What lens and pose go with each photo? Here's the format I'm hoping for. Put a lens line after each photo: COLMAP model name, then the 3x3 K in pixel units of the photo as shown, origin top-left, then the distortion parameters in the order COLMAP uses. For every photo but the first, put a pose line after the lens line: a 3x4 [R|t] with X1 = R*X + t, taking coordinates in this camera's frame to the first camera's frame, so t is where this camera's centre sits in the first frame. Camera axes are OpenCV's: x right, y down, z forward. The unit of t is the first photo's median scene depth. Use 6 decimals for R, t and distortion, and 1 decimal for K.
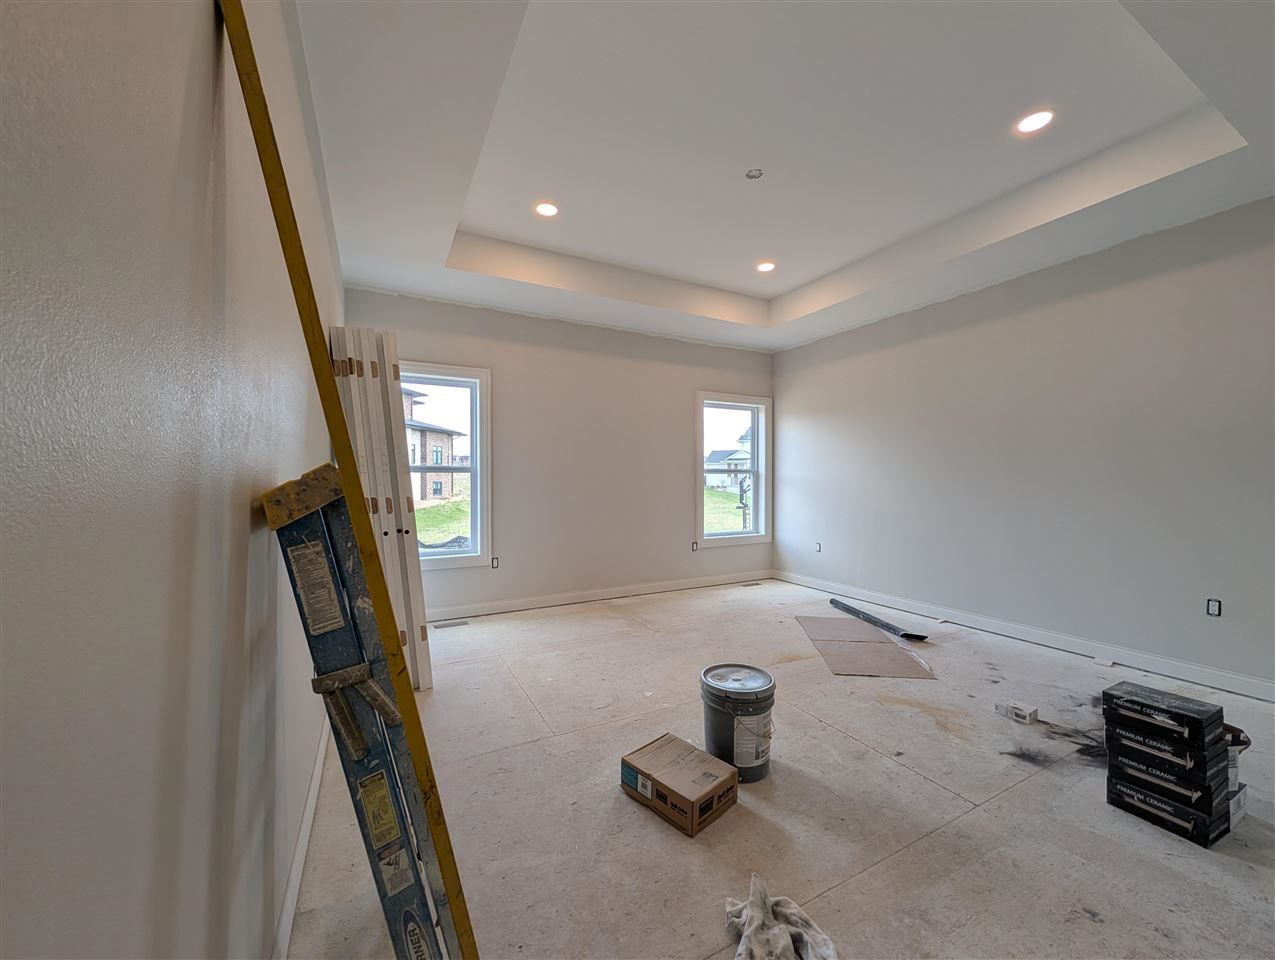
lens RADIAL K [[490.3, 0, 634.1], [0, 490.3, 478.8], [0, 0, 1]] dist [-0.001953, 0.000455]
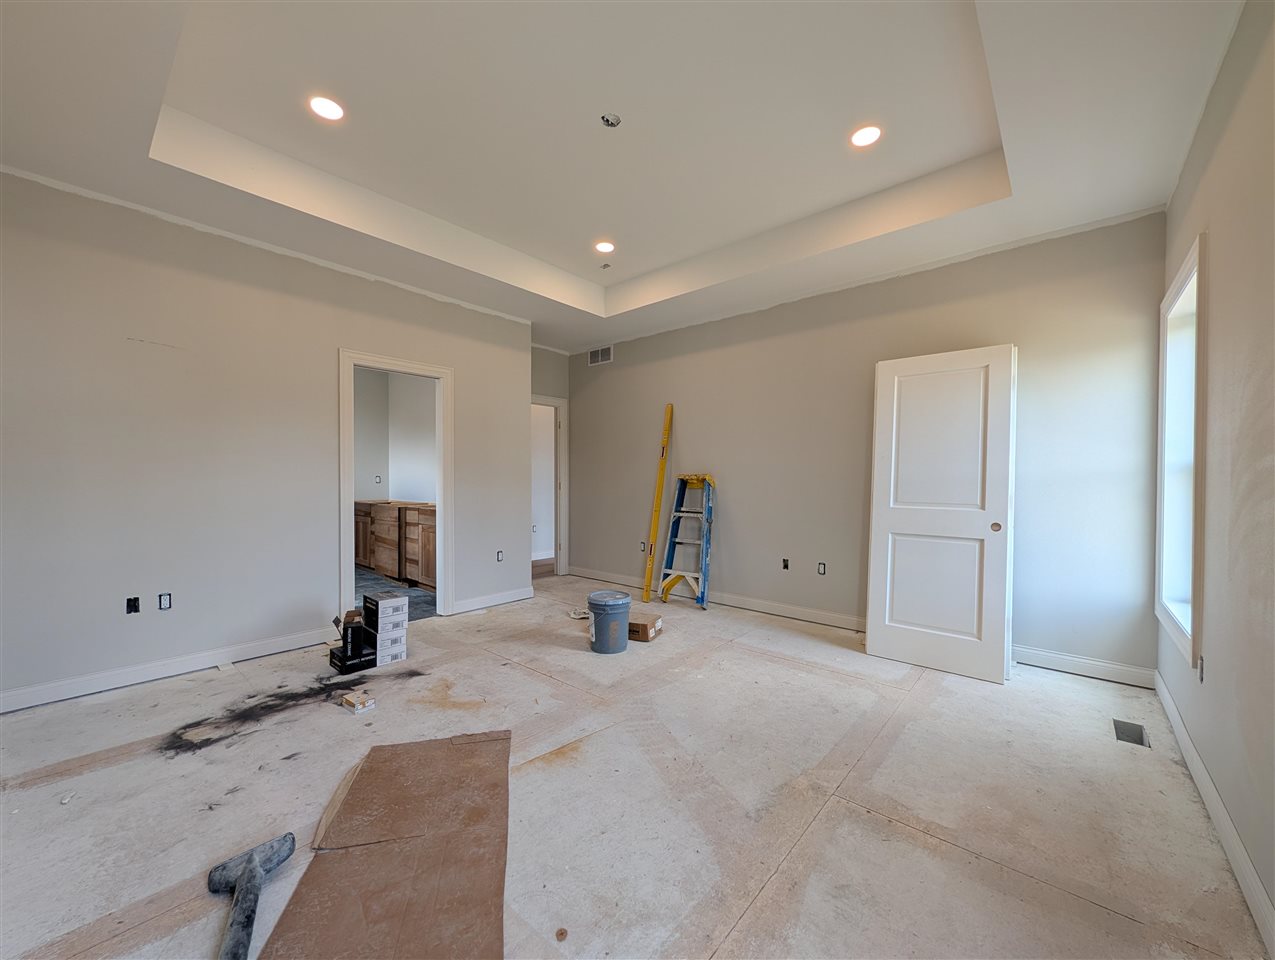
lens RADIAL K [[490.3, 0, 634.0], [0, 490.3, 482.0], [0, 0, 1]] dist [-0.001953, 0.000455]
pose [[-0.933449, 0.000193, -0.358711, 0.567292], [-0.002345, 0.999975, 0.006640, 0.003639], [0.358703, 0.007039, -0.933425, 2.009810]]
